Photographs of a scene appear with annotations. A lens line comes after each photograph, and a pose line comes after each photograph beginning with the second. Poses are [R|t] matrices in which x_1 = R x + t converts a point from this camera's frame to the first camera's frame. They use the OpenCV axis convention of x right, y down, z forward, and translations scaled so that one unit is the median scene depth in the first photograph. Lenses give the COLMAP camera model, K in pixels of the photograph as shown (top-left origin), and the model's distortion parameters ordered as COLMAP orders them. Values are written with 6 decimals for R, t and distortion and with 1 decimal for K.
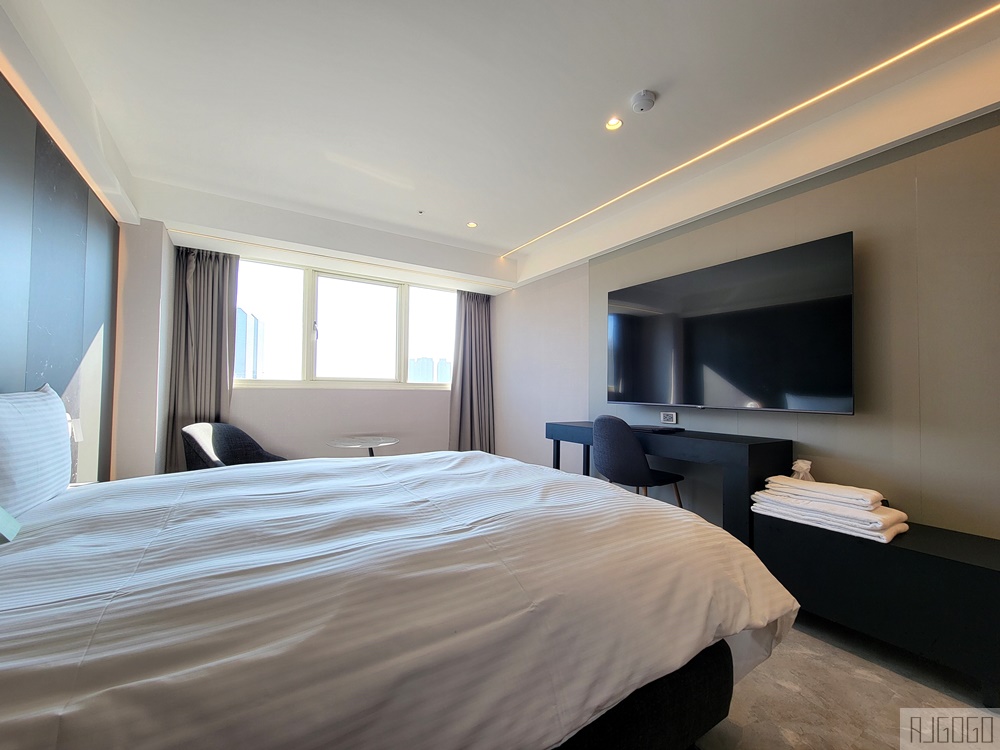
lens RADIAL K [[408.2, 0, 500.0], [0, 408.2, 375.0], [0, 0, 1]] dist [0.001361, 0.000138]
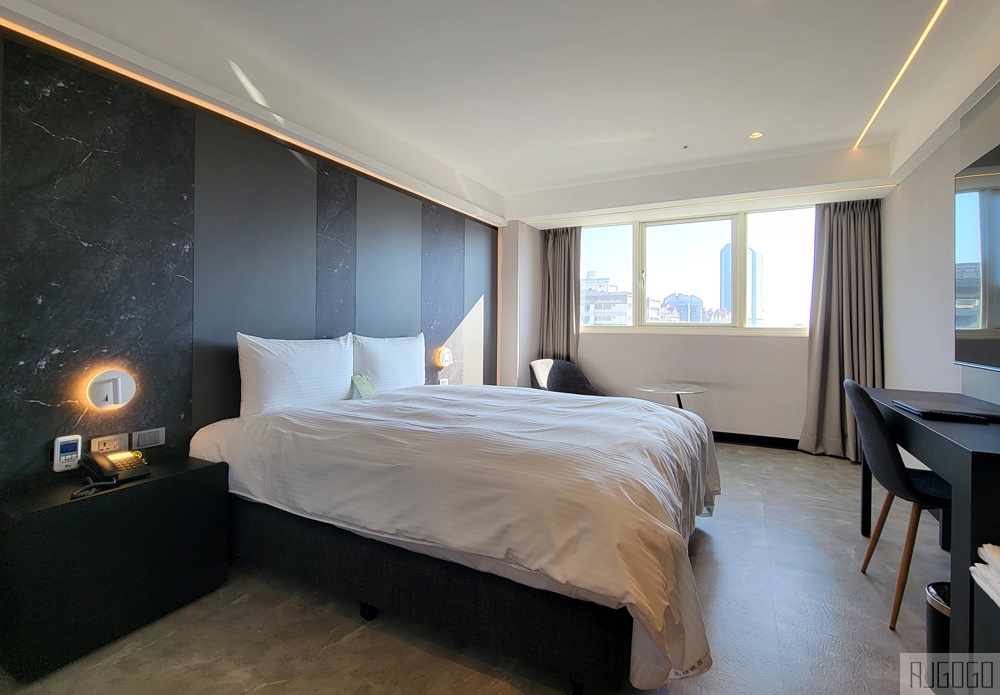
lens RADIAL K [[454.0, 0, 496.2], [0, 454.0, 322.1], [0, 0, 1]] dist [-0.000652, 0.000463]
pose [[0.501842, -0.012205, -0.864873, 1.305927], [0.027107, 0.999631, 0.001623, -0.031635], [0.864534, -0.024259, 0.501988, 0.259619]]
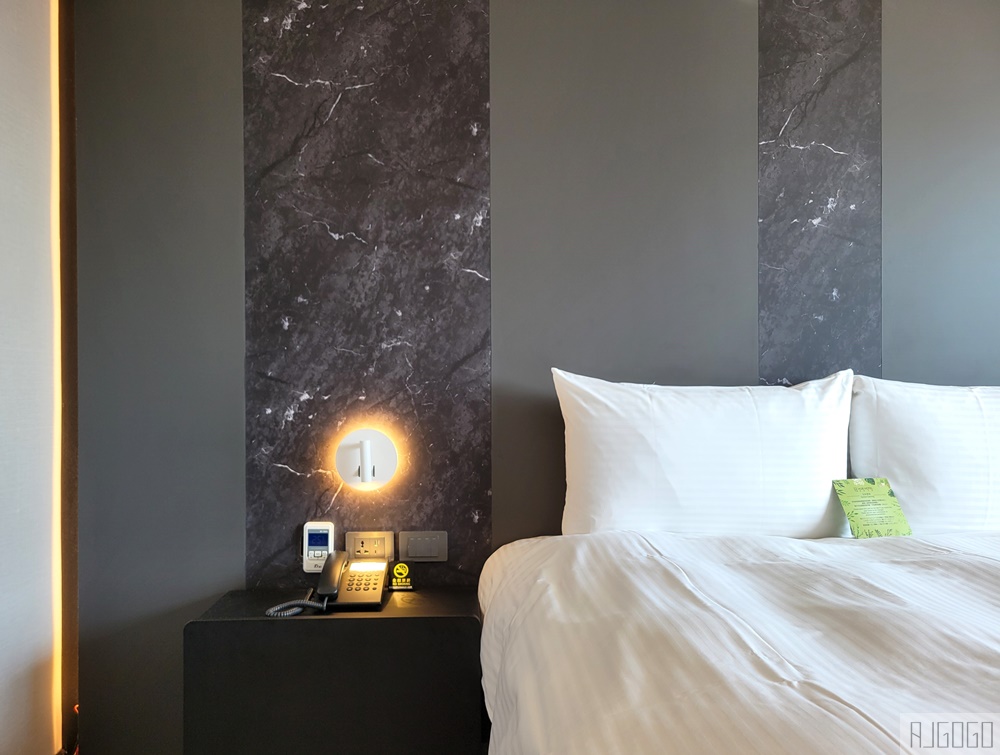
lens RADIAL K [[791.8, 0, 485.5], [0, 791.8, 386.5], [0, 0, 1]] dist [0.037434, -0.001904]
pose [[-0.503889, -0.009501, -0.863716, 0.680911], [0.031524, 0.999071, -0.029381, 0.064244], [0.863193, -0.042033, -0.503122, 0.967819]]
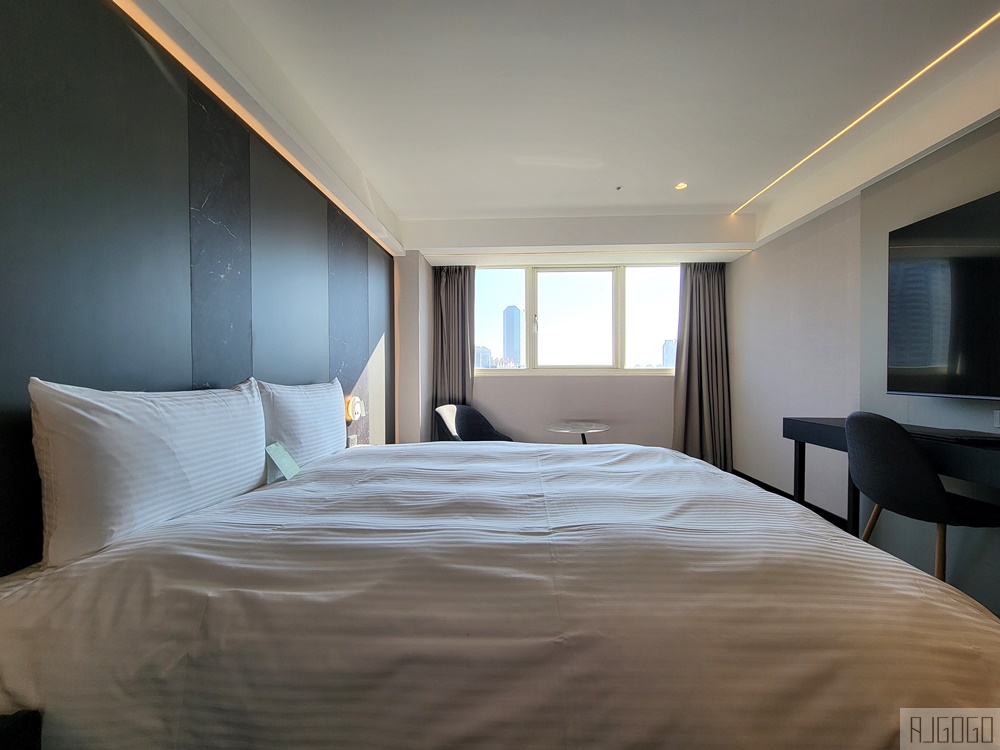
lens RADIAL K [[408.2, 0, 500.0], [0, 408.2, 375.0], [0, 0, 1]] dist [0.001361, 0.000138]
pose [[0.821830, -0.010637, -0.569633, 0.306895], [0.032899, 0.999043, 0.028810, -0.013822], [0.568782, -0.042417, 0.821394, 0.151851]]
